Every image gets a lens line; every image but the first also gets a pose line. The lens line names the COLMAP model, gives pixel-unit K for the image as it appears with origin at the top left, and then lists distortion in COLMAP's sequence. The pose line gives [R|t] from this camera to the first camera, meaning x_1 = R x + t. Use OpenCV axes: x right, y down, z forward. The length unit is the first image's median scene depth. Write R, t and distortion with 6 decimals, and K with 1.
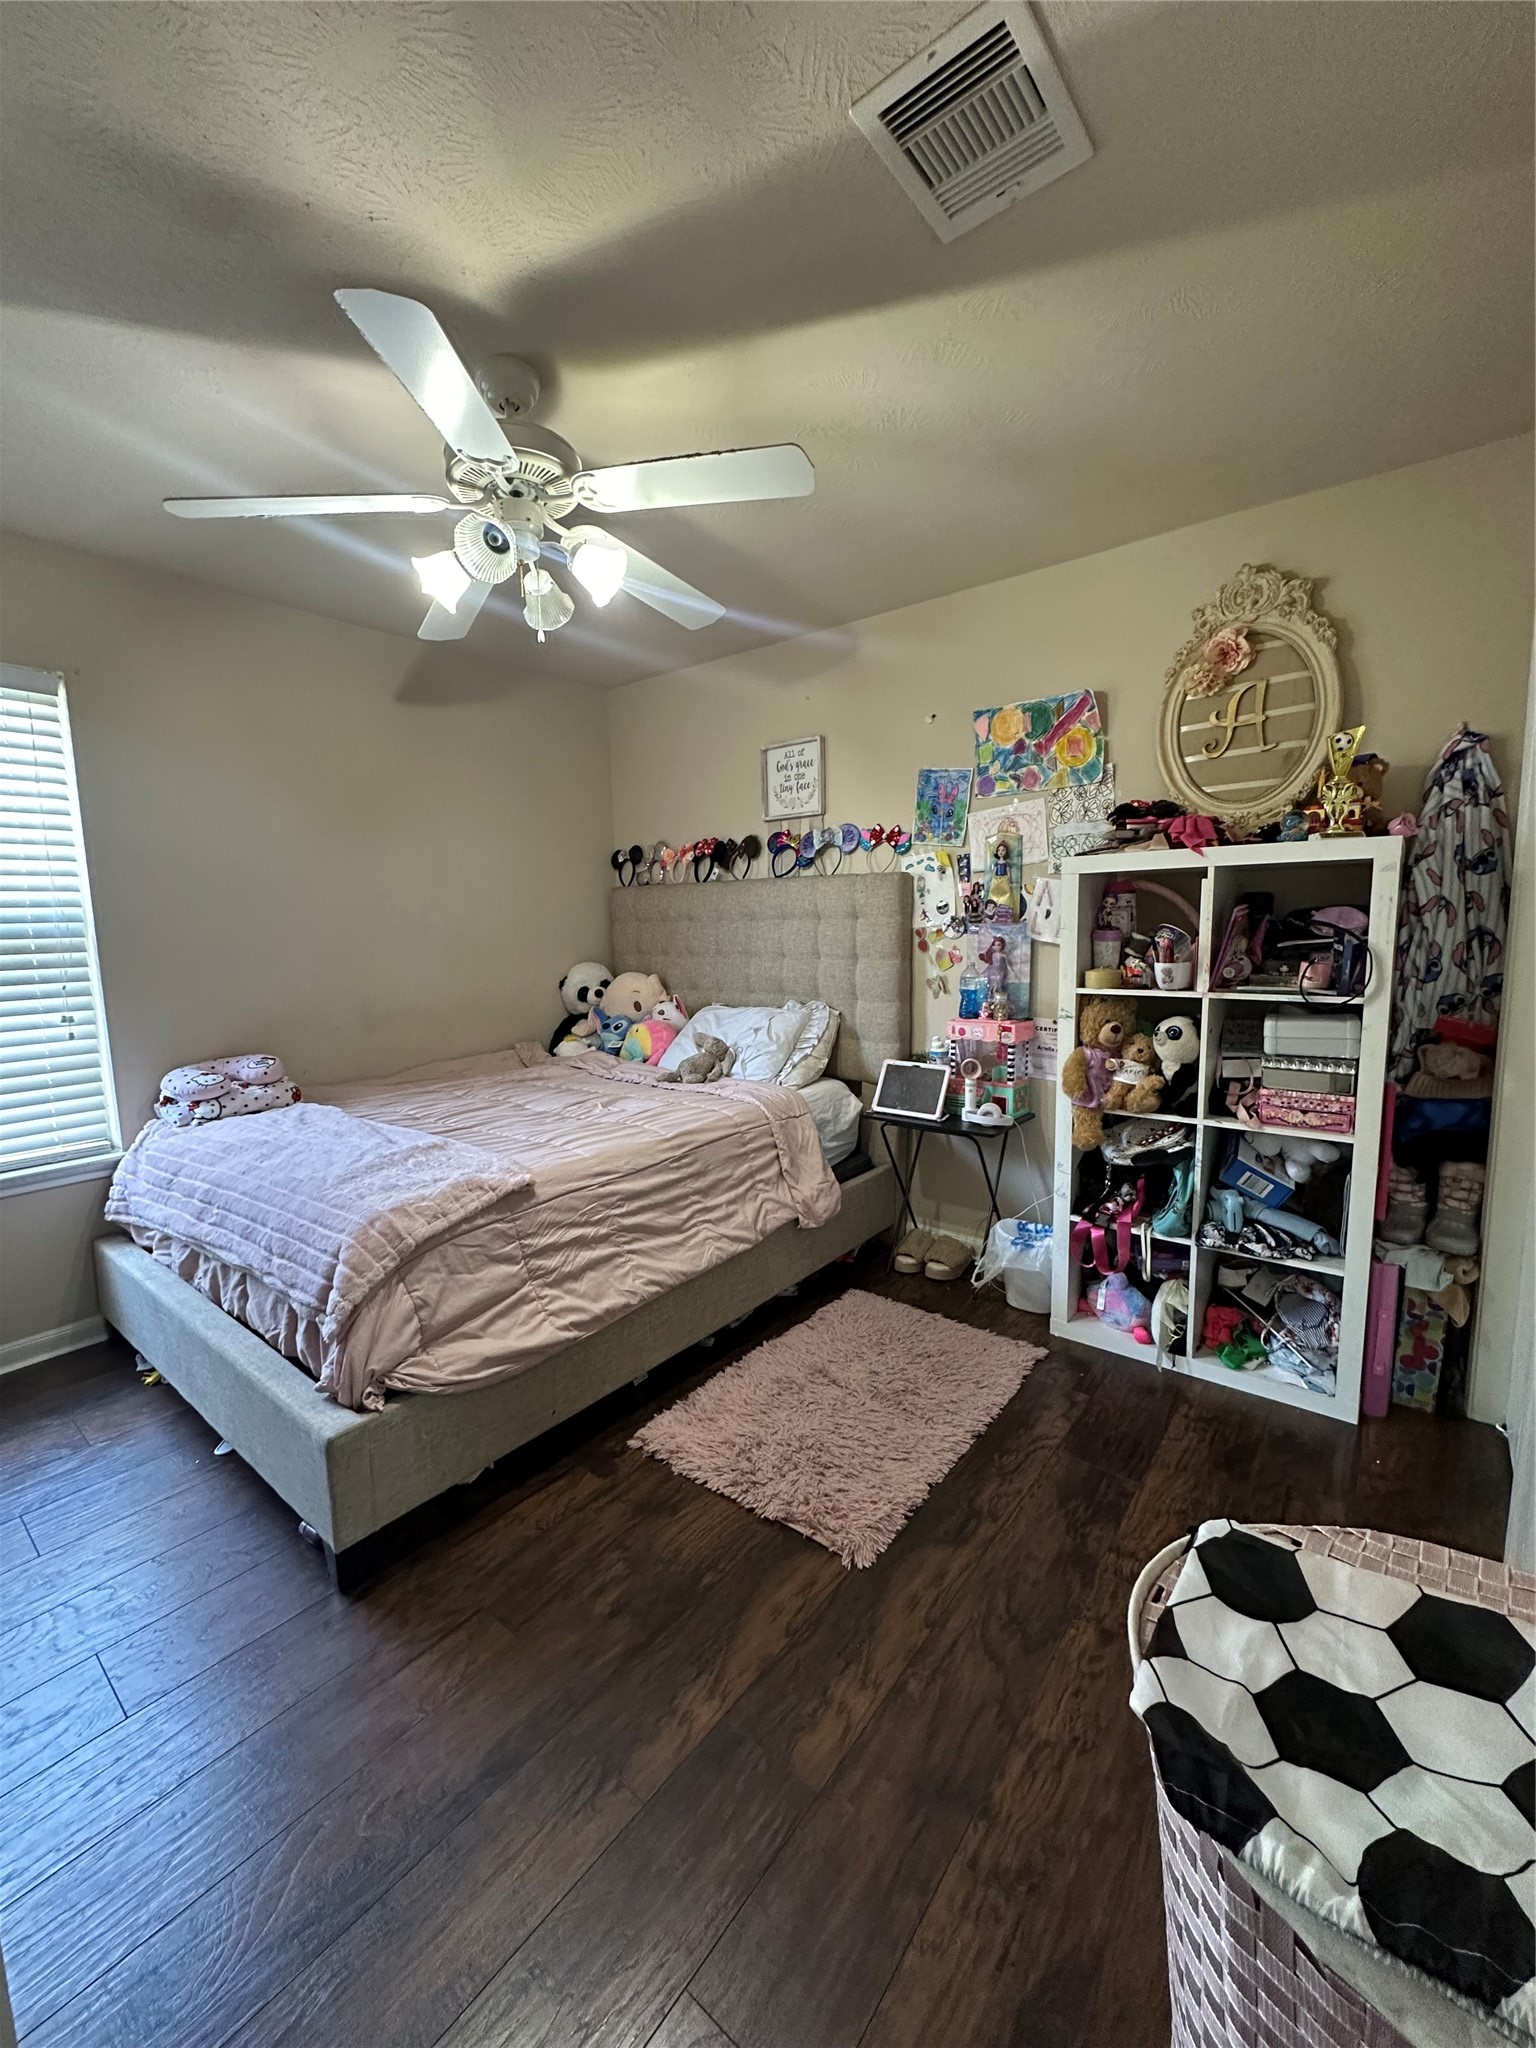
lens RADIAL K [[821.5, 0, 765.6], [0, 821.5, 1028.1], [0, 0, 1]] dist [-0.001731, -0.000002]
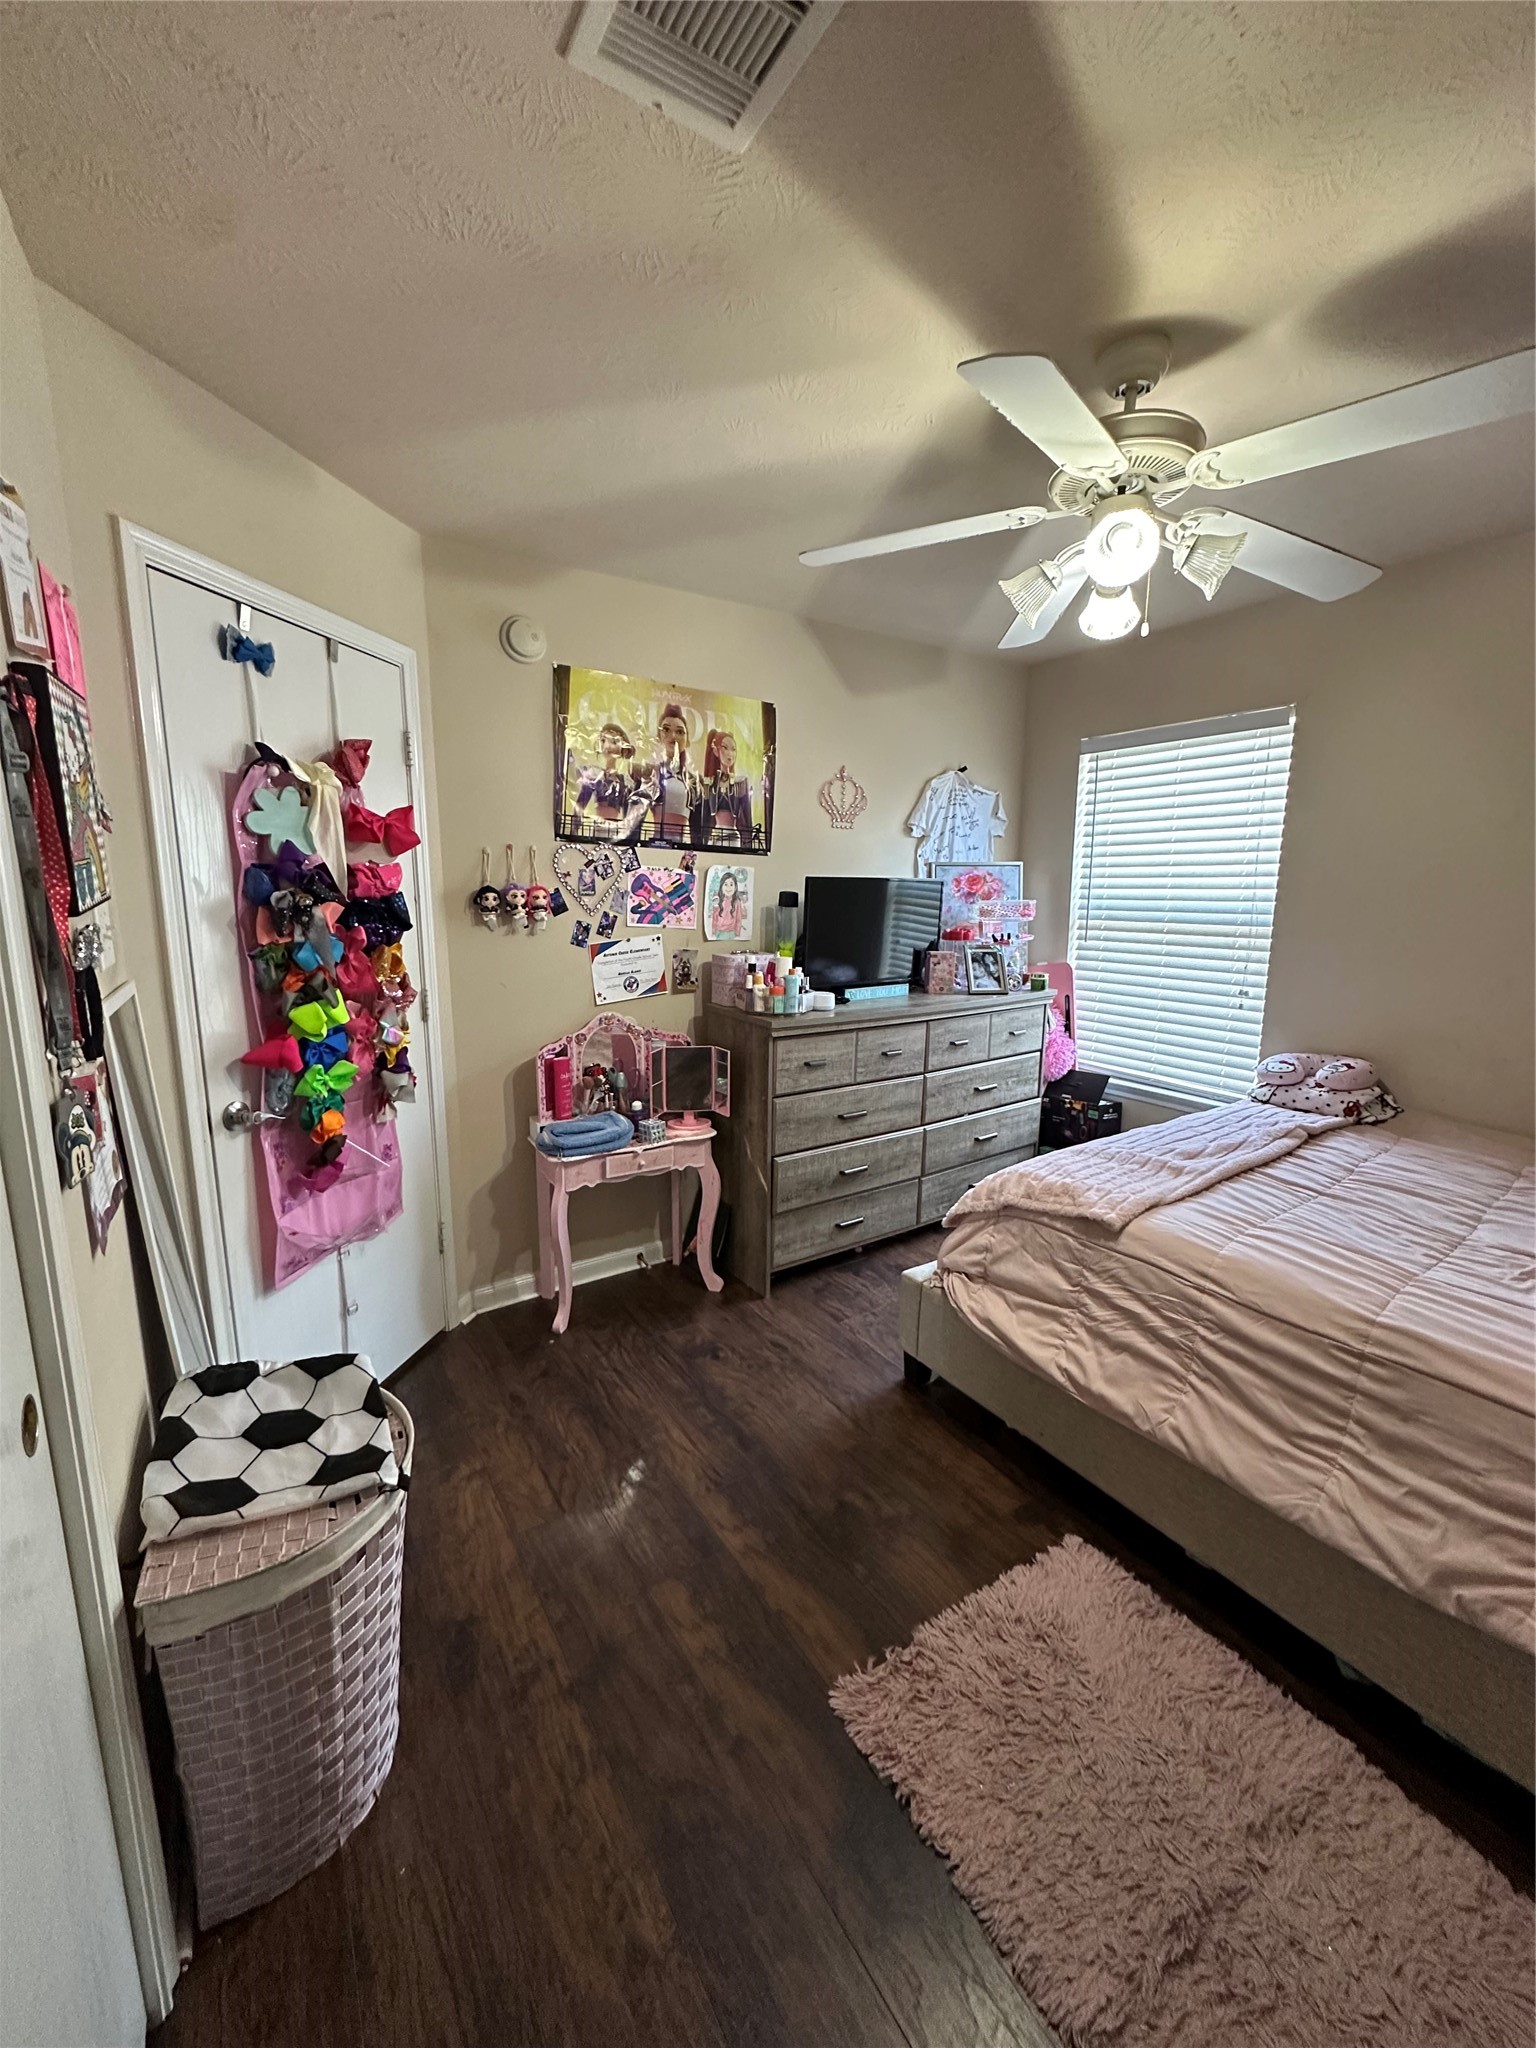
lens RADIAL K [[821.5, 0, 763.3], [0, 821.5, 1023.7], [0, 0, 1]] dist [-0.001731, -0.000002]
pose [[-0.313348, 0.183011, -0.931837, 0.666115], [-0.124738, 0.964820, 0.231435, -0.199235], [0.941410, 0.188756, -0.279496, 0.829602]]
